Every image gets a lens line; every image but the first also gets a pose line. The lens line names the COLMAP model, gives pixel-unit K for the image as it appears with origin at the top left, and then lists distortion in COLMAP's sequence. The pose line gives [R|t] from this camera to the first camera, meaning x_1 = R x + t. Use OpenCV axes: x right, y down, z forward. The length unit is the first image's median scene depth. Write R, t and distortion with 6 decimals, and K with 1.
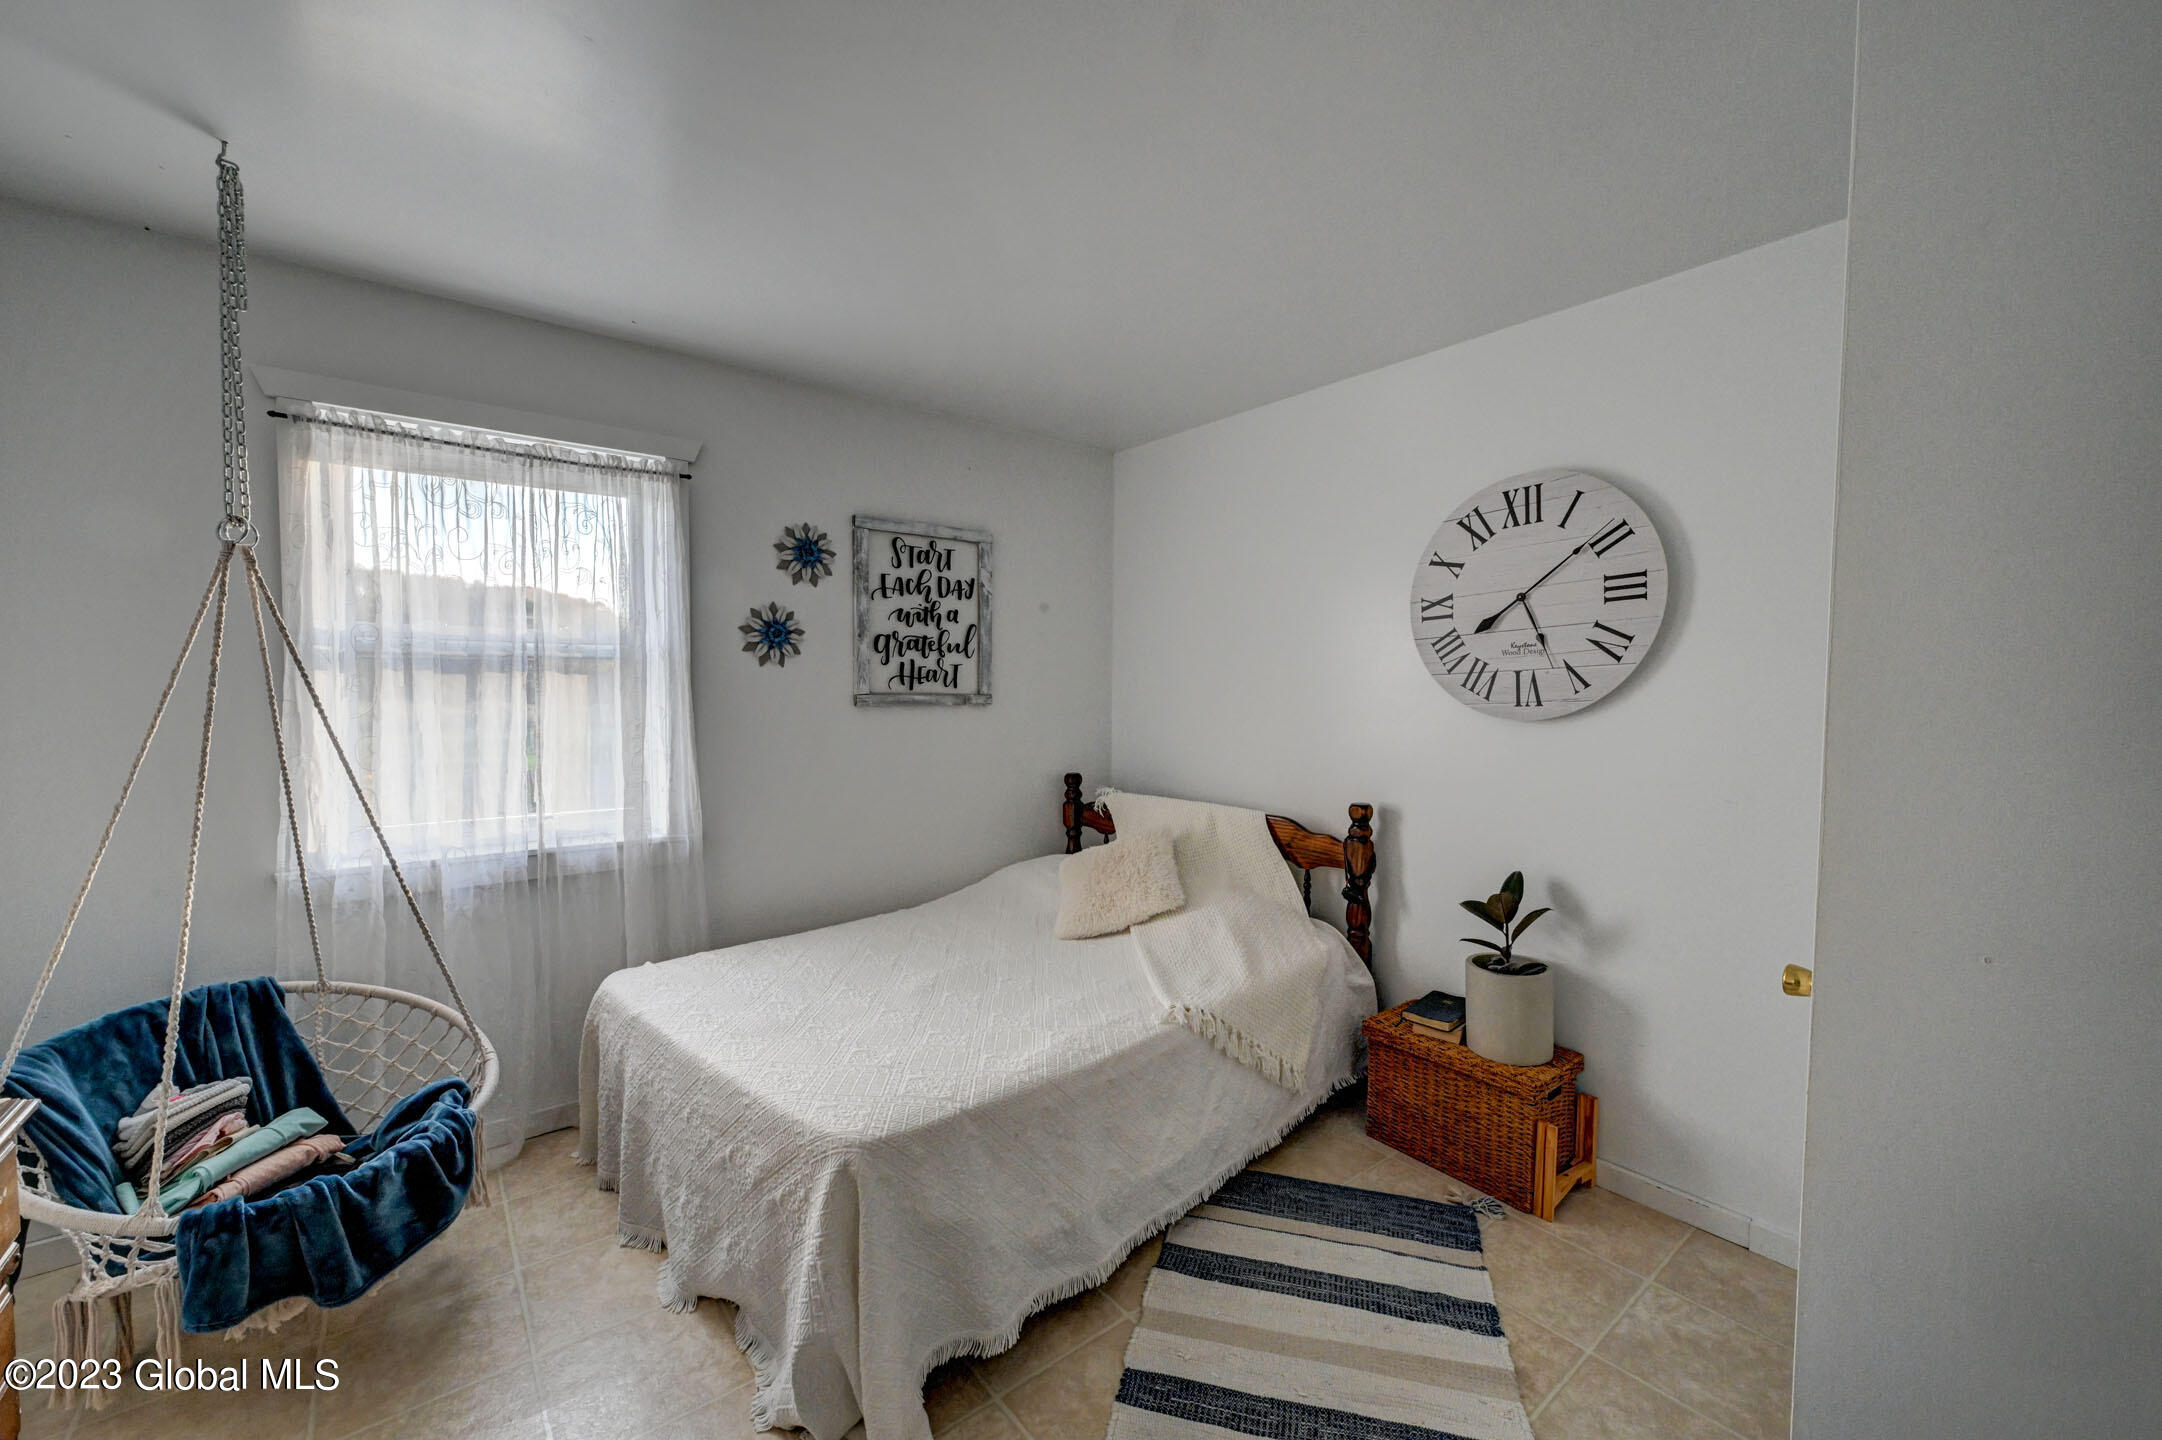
lens RADIAL K [[837.6, 0, 1087.6], [0, 837.6, 722.8], [0, 0, 1]] dist [0.004637, 0.000287]
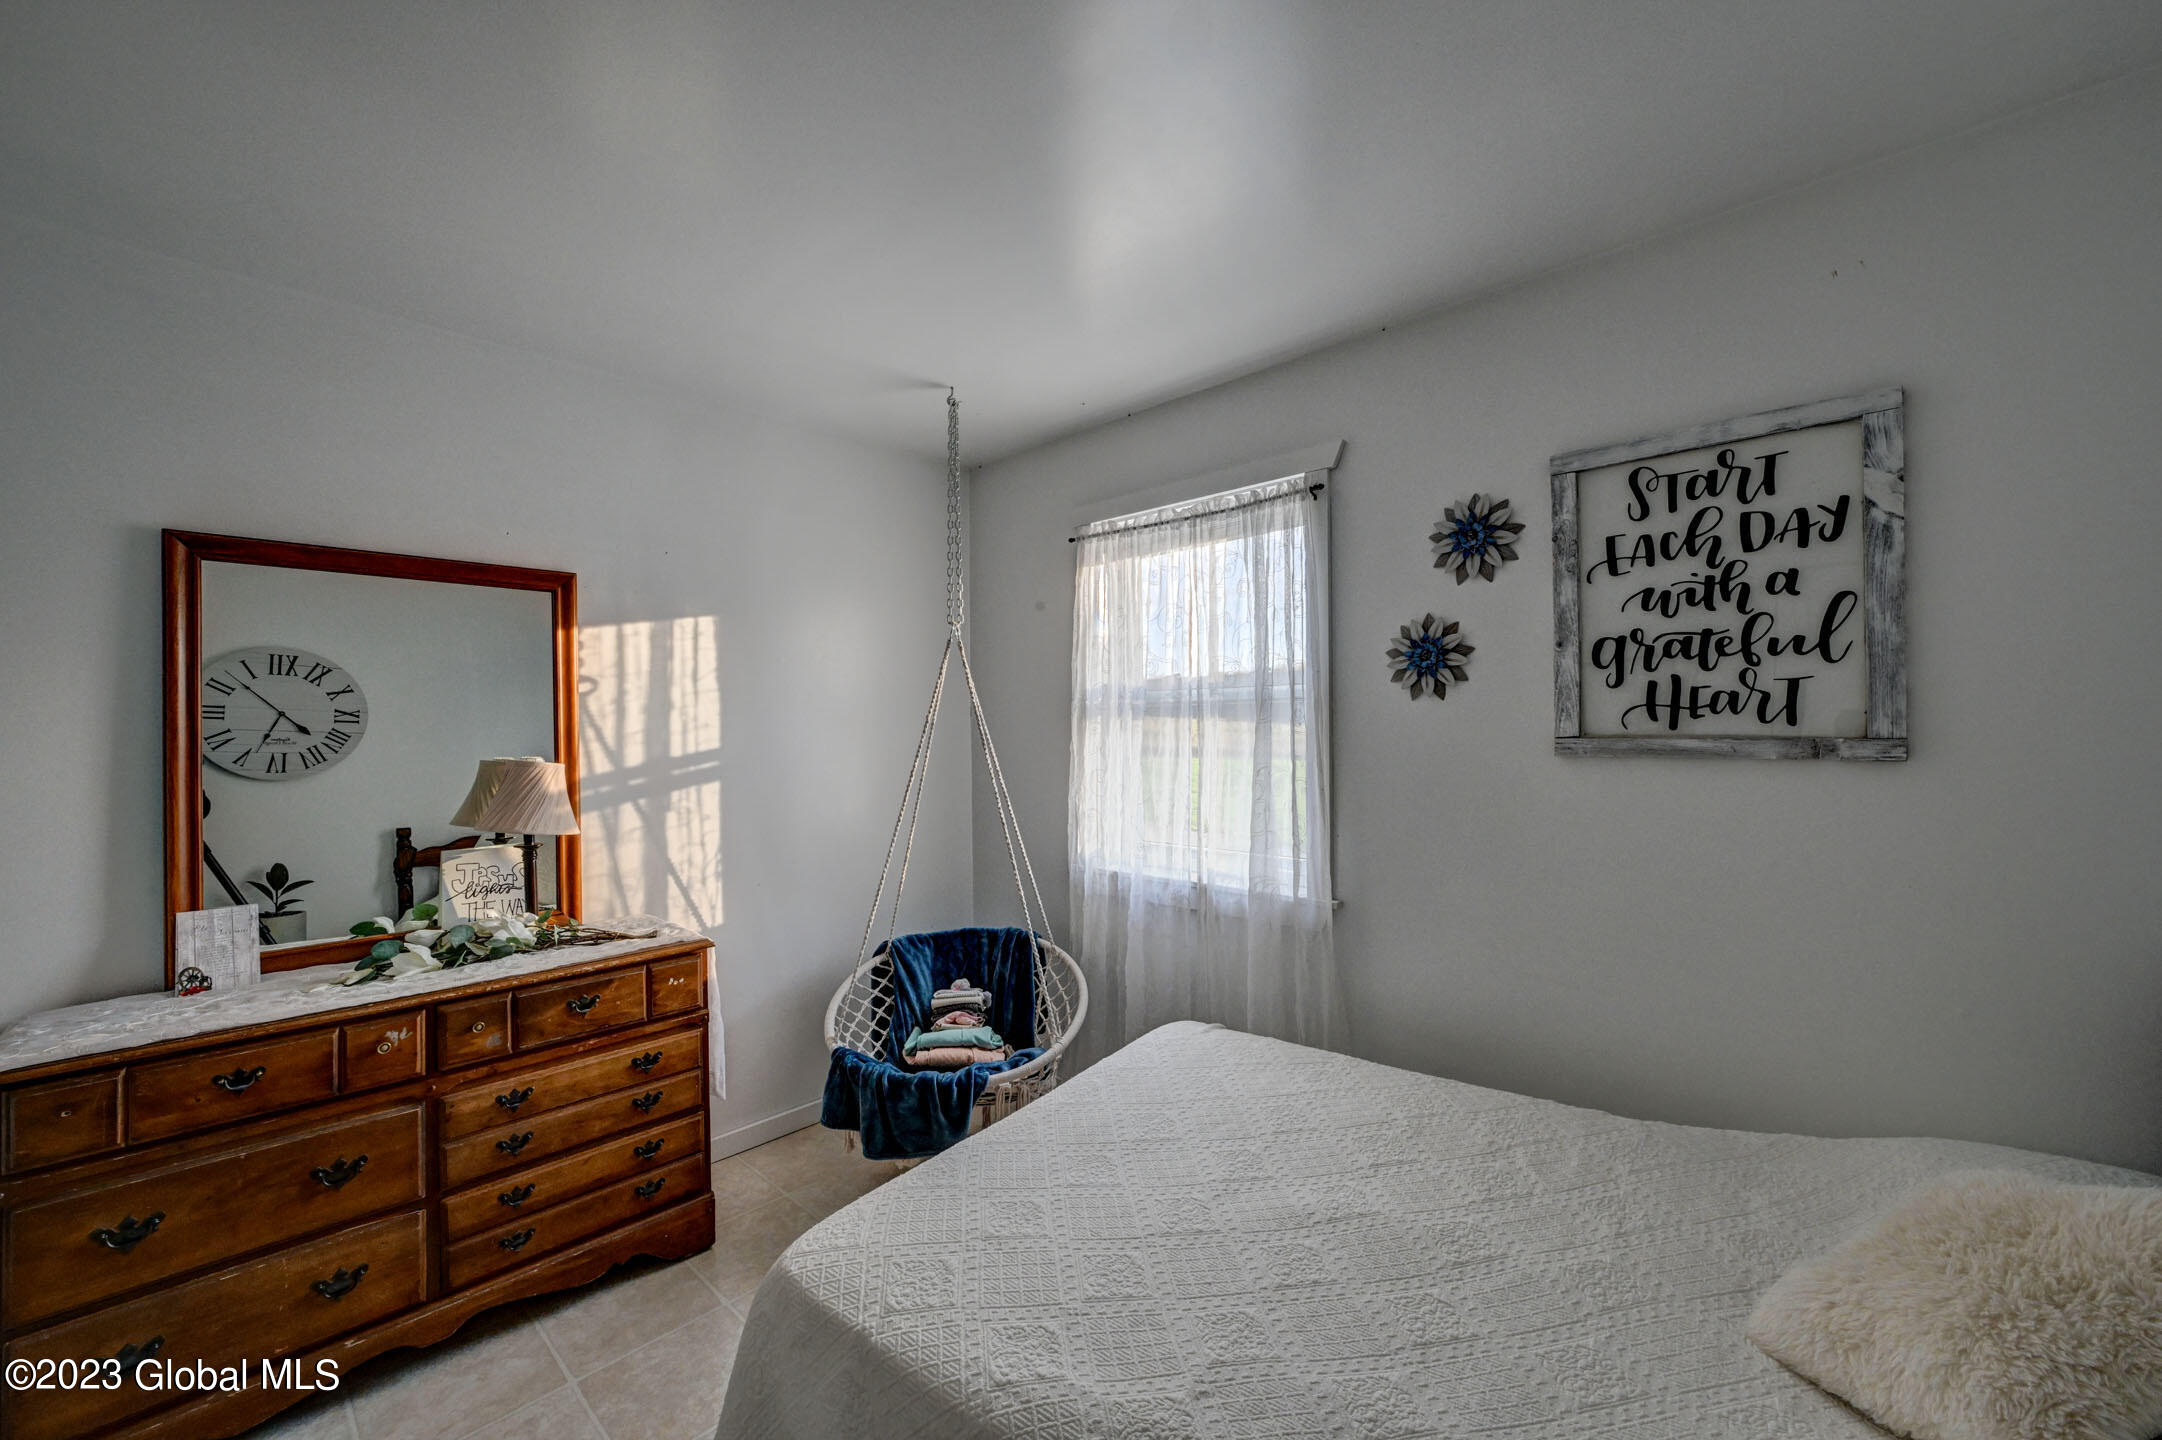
lens RADIAL K [[837.6, 0, 1087.7], [0, 837.6, 726.3], [0, 0, 1]] dist [0.004637, 0.000287]
pose [[0.152982, -0.005773, -0.988212, 0.286962], [-0.029755, 0.999503, -0.010445, -0.023923], [0.987781, 0.031002, 0.152734, 0.531864]]
